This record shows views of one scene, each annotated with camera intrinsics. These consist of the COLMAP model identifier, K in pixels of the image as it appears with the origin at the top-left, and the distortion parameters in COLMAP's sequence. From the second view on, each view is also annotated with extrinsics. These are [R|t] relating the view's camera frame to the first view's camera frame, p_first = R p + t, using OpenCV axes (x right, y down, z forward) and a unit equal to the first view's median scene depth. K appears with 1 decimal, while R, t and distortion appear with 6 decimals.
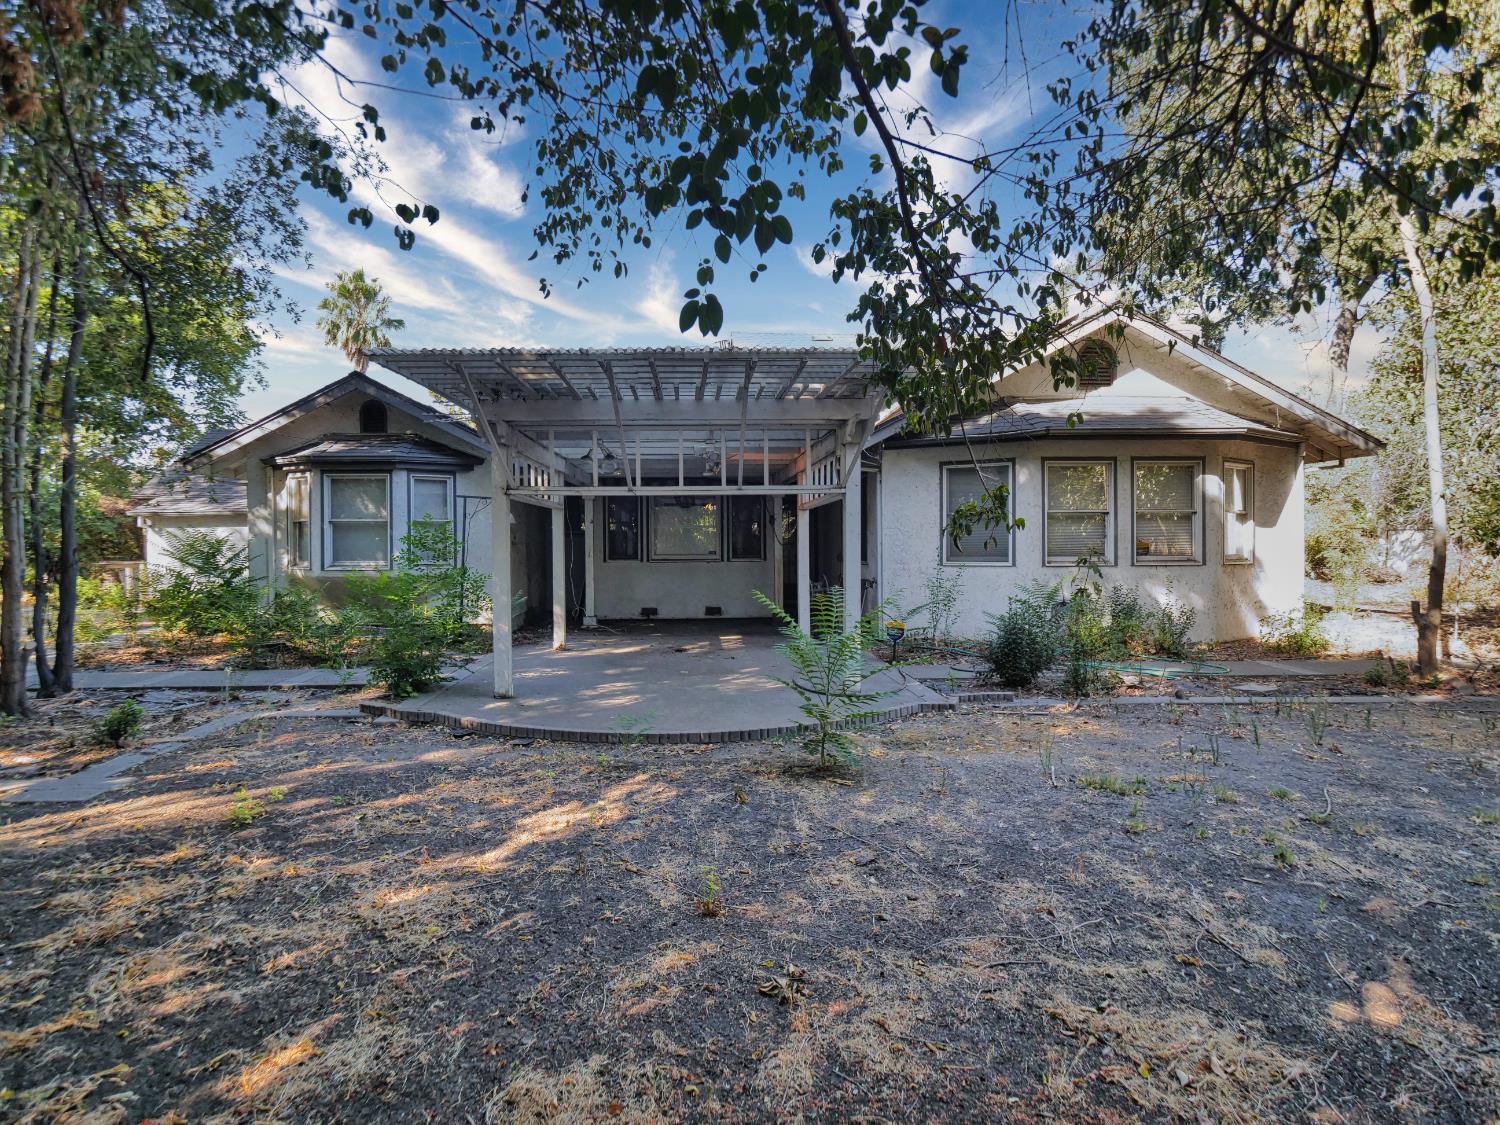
lens RADIAL K [[786.0, 0, 742.5], [0, 786.0, 554.4], [0, 0, 1]] dist [0.000918, 0.000527]
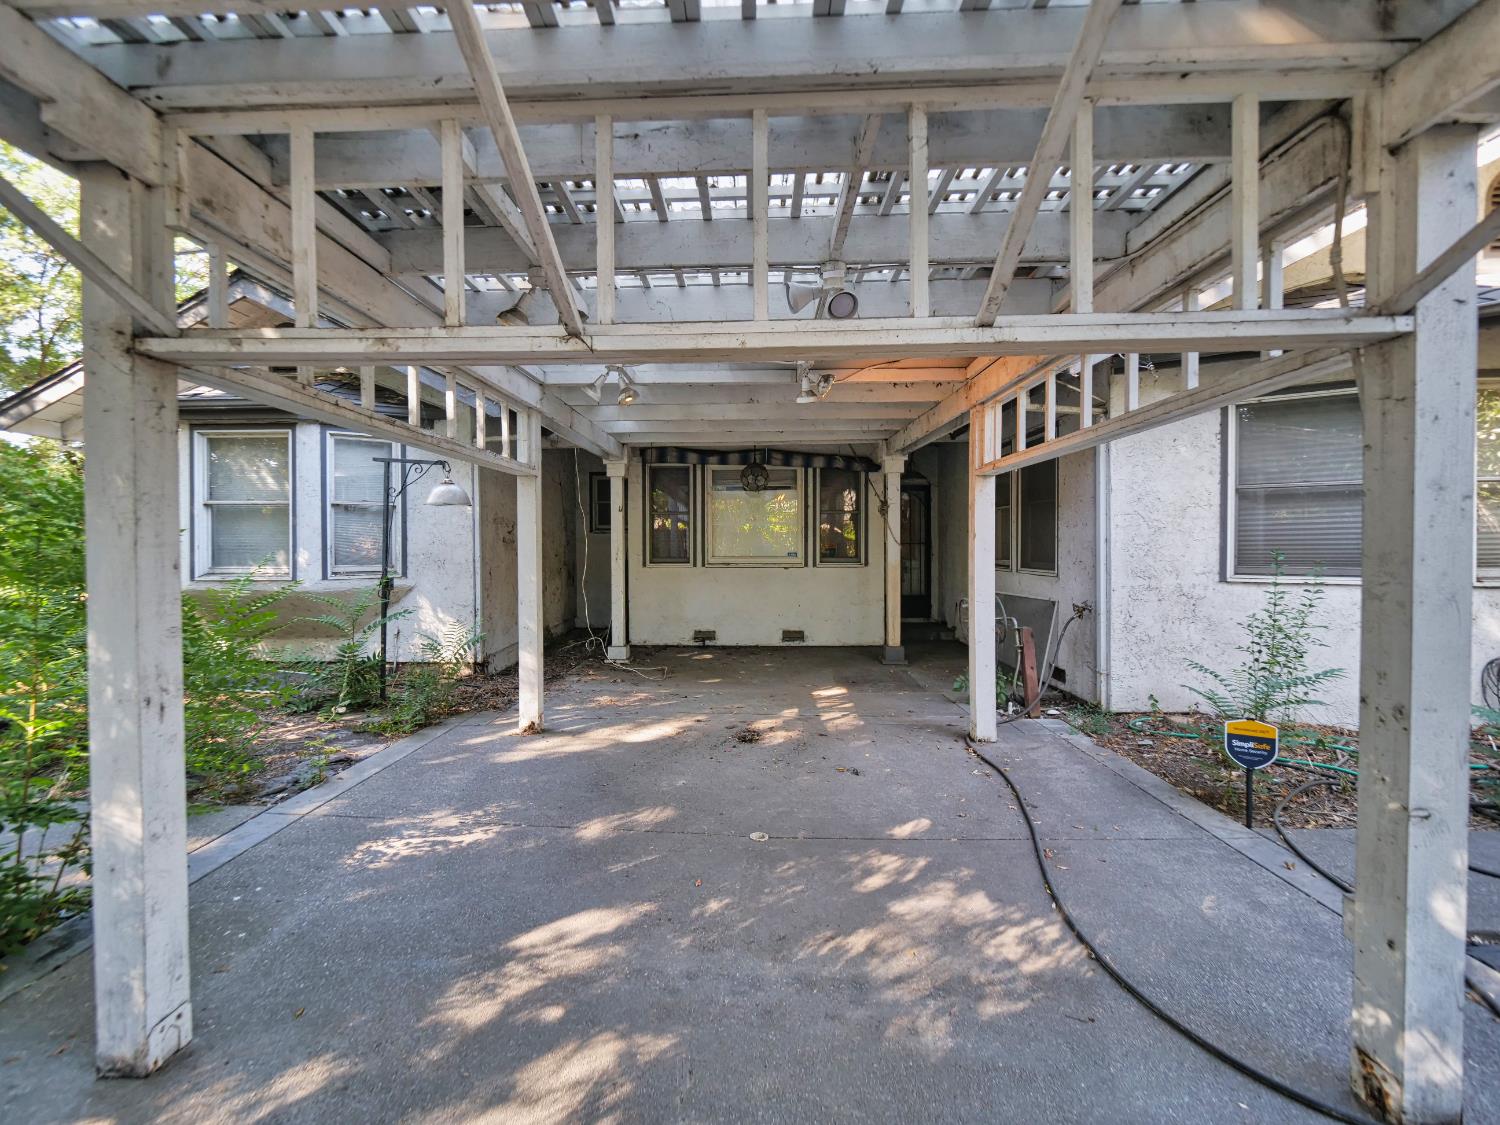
lens RADIAL K [[635.0, 0, 747.9], [0, 635.0, 556.5], [0, 0, 1]] dist [-0.015937, 0.003505]
pose [[0.997317, 0.005090, -0.073022, -0.044772], [-0.004757, 0.999977, 0.004734, -0.003936], [0.073044, -0.004374, 0.997319, 0.515565]]
